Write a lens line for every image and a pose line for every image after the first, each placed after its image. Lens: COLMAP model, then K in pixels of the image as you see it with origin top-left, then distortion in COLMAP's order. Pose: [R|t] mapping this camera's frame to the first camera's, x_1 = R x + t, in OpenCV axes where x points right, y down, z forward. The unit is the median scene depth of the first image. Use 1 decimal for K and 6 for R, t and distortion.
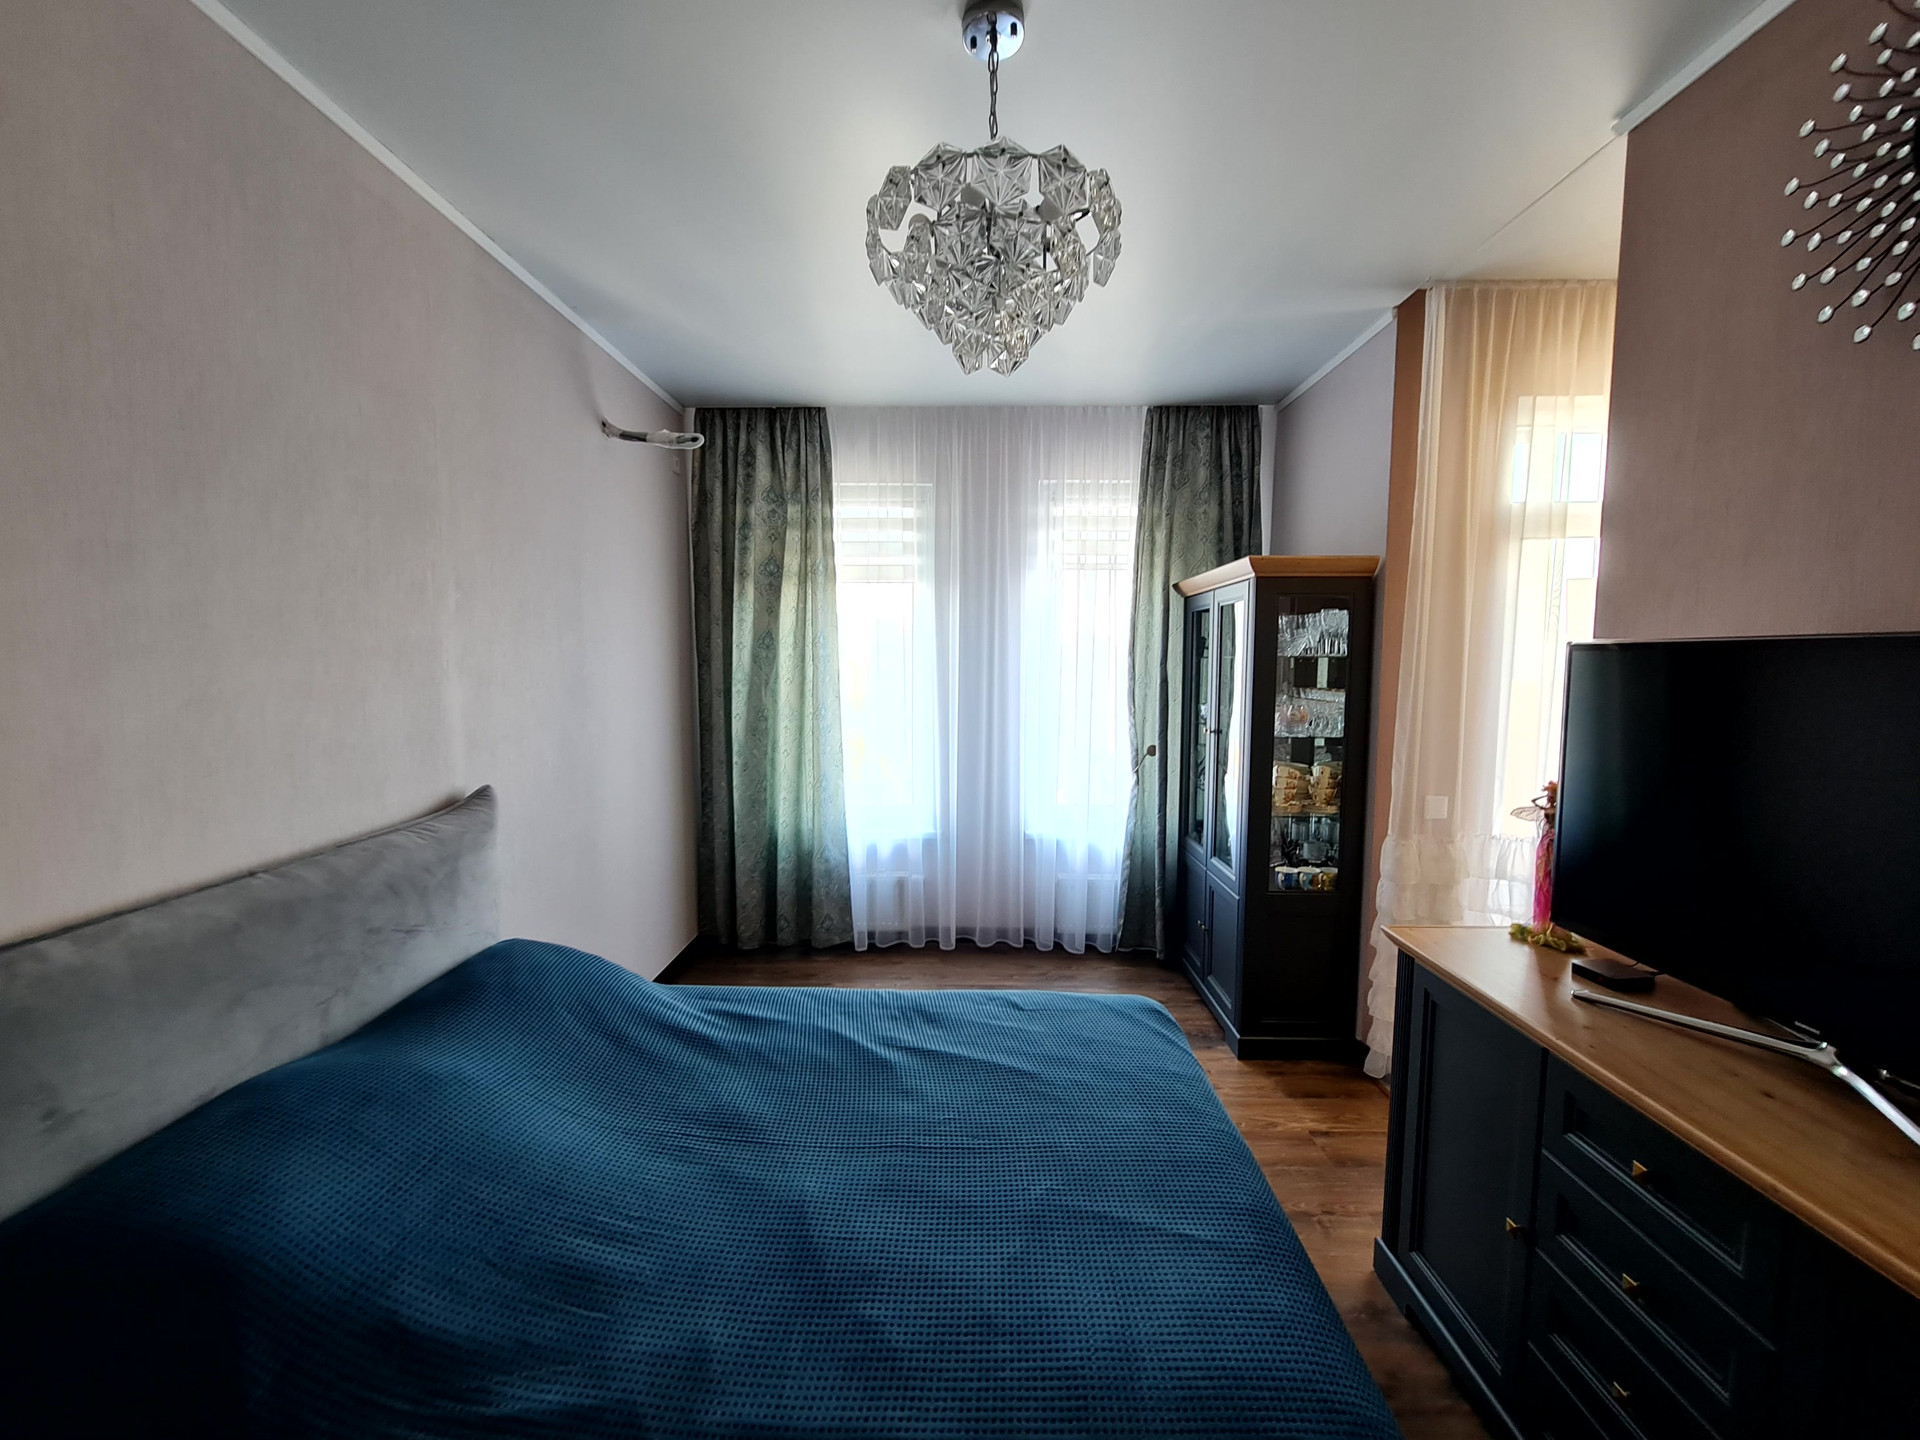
lens RADIAL K [[783.4, 0, 961.0], [0, 783.4, 724.4], [0, 0, 1]] dist [-0.007642, 0.002323]
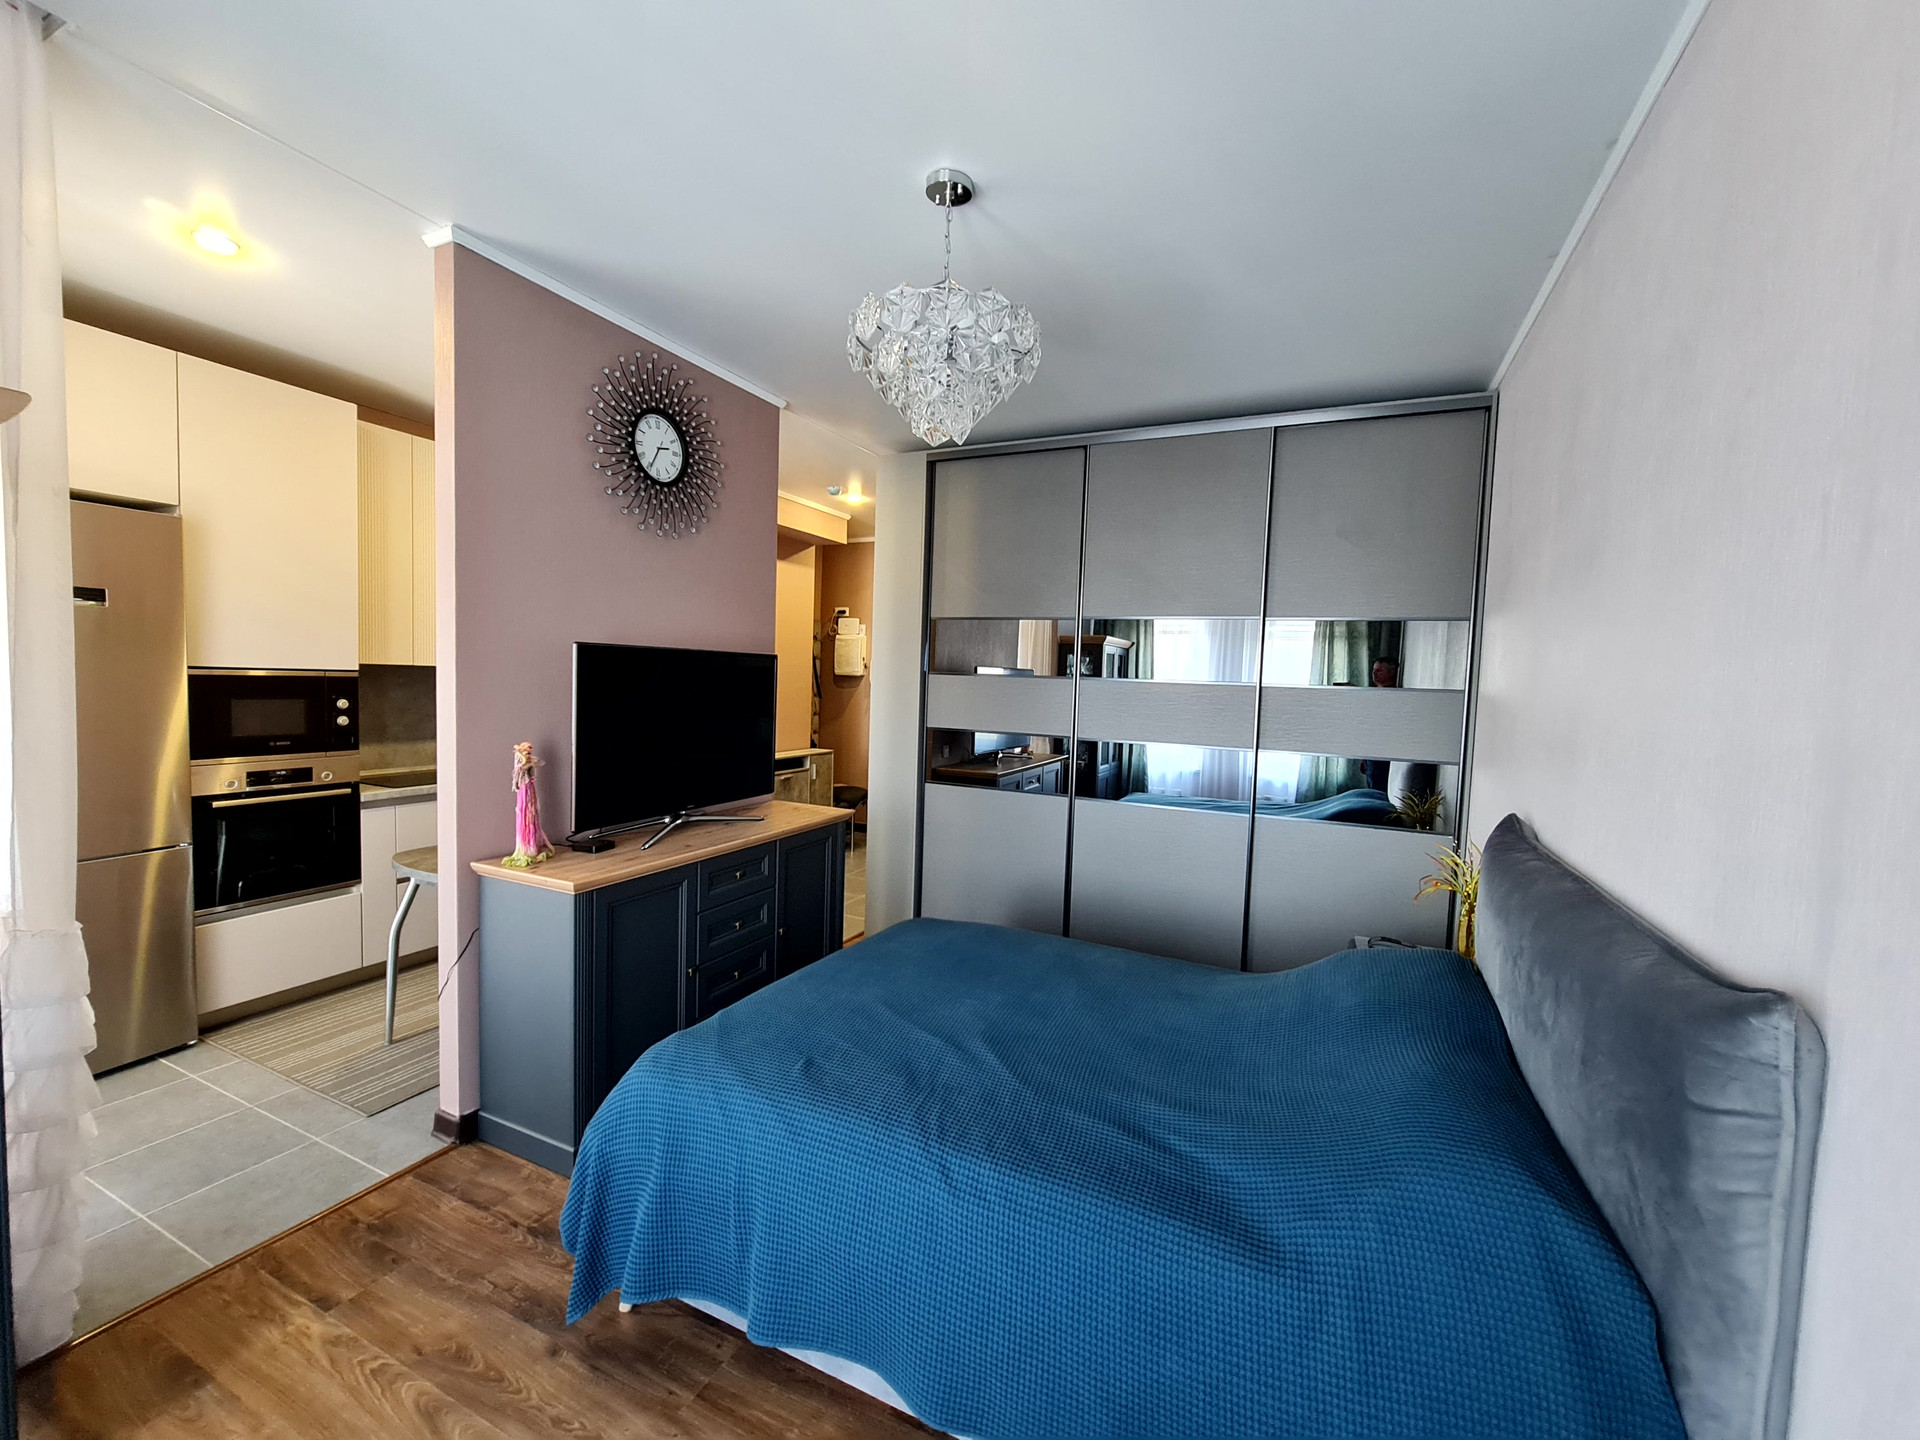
lens RADIAL K [[783.4, 0, 965.4], [0, 783.4, 714.5], [0, 0, 1]] dist [-0.007642, 0.002323]
pose [[-0.909451, -0.058606, 0.411660, -0.224989], [-0.005345, 0.991584, 0.129358, -0.071978], [-0.415777, 0.115444, -0.902110, 0.891454]]
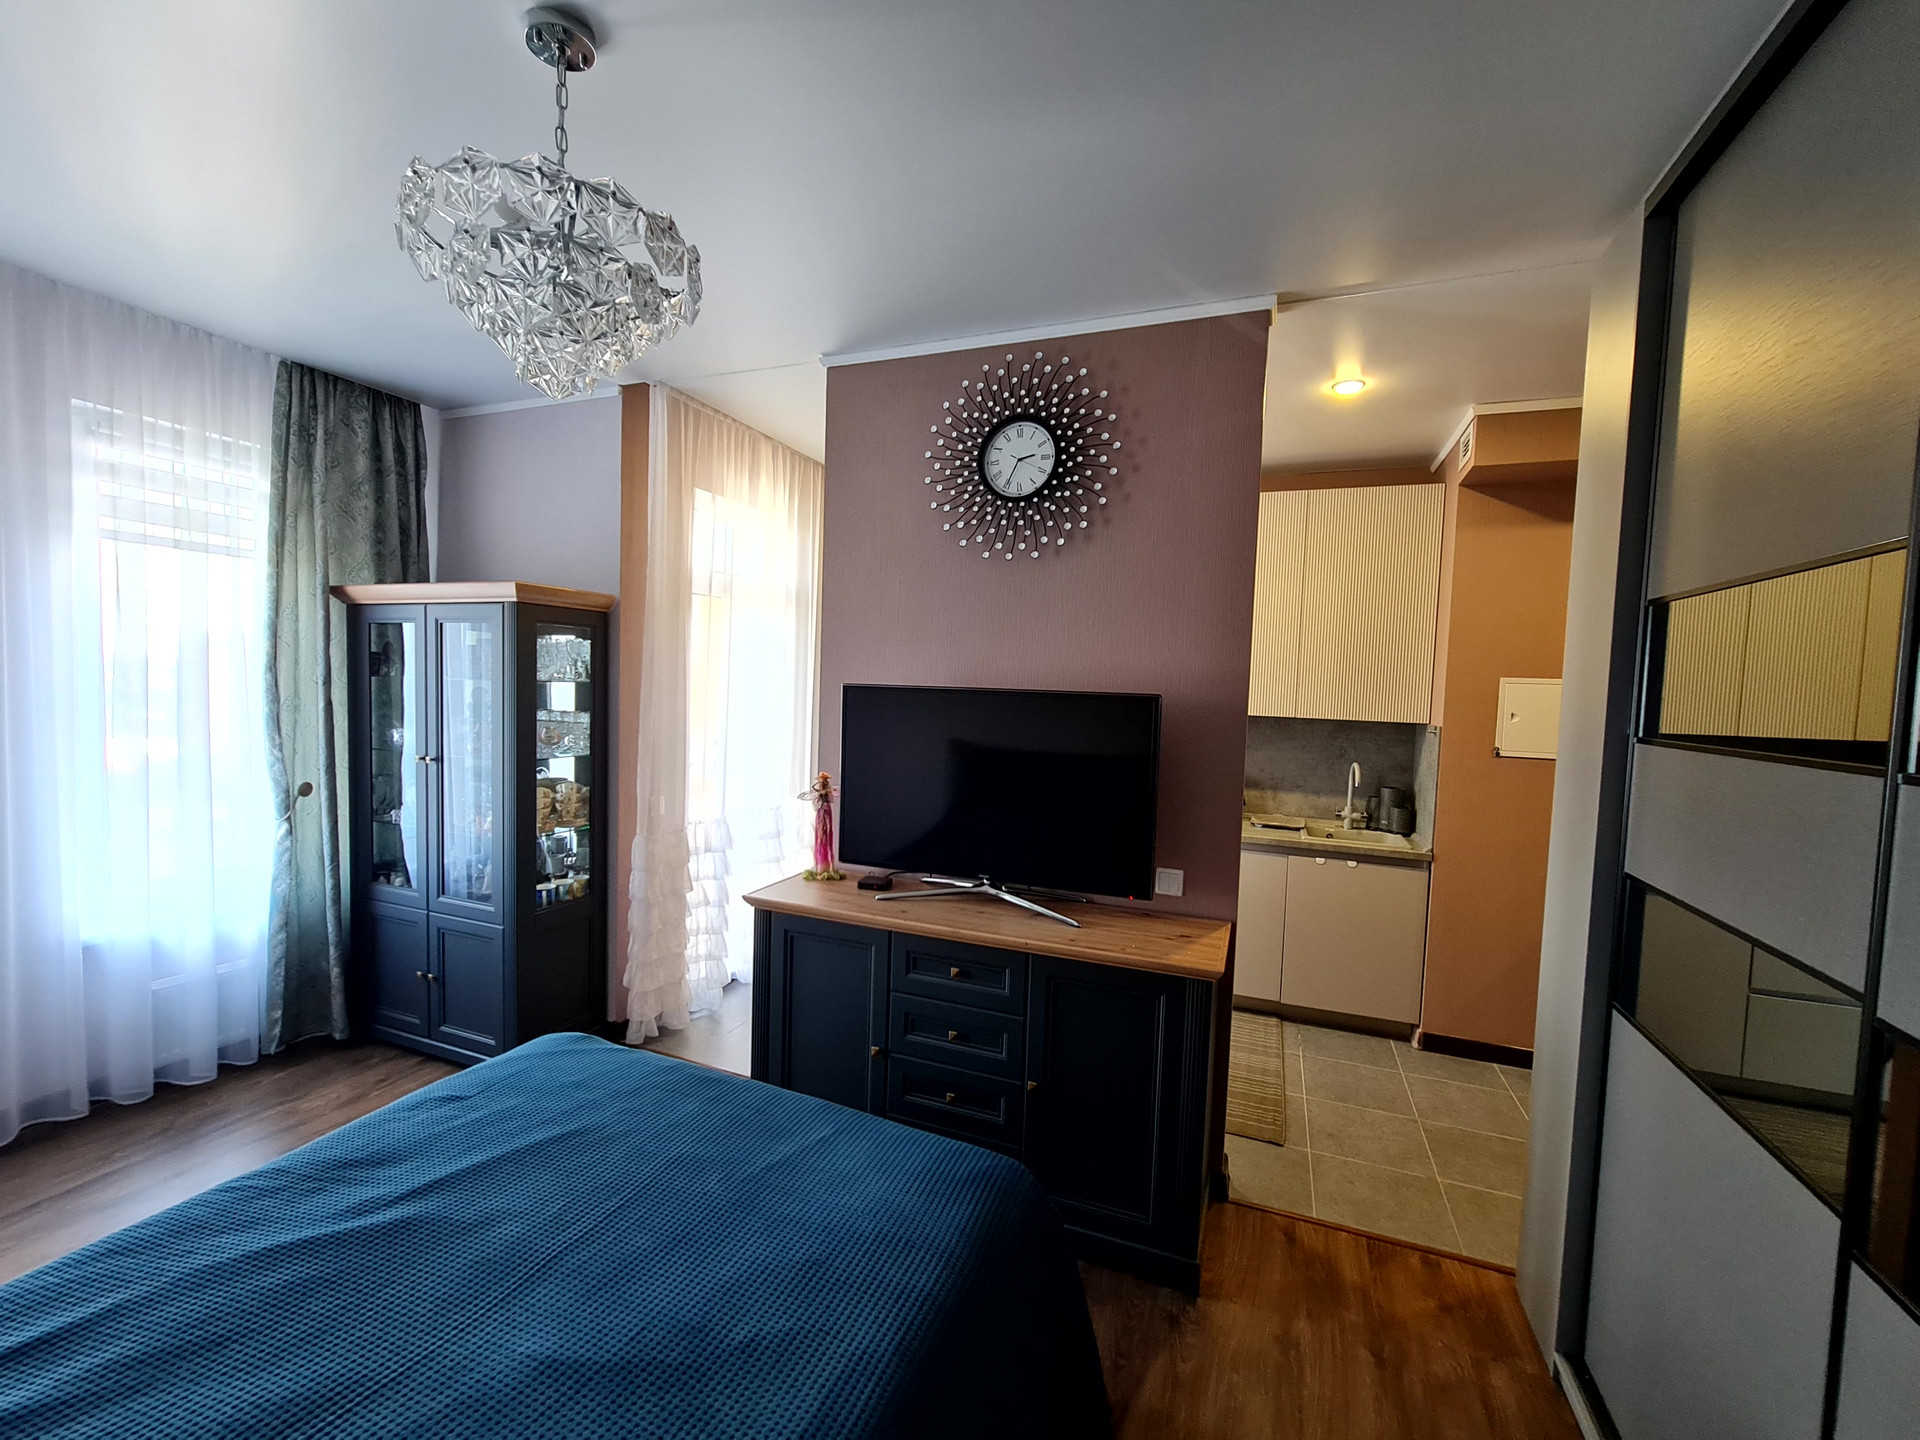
lens RADIAL K [[783.4, 0, 950.9], [0, 783.4, 726.9], [0, 0, 1]] dist [-0.007642, 0.002323]
pose [[0.357337, -0.042009, 0.933030, -0.274331], [0.047181, 0.998524, 0.026888, -0.021865], [-0.932783, 0.034413, 0.358791, 0.096118]]
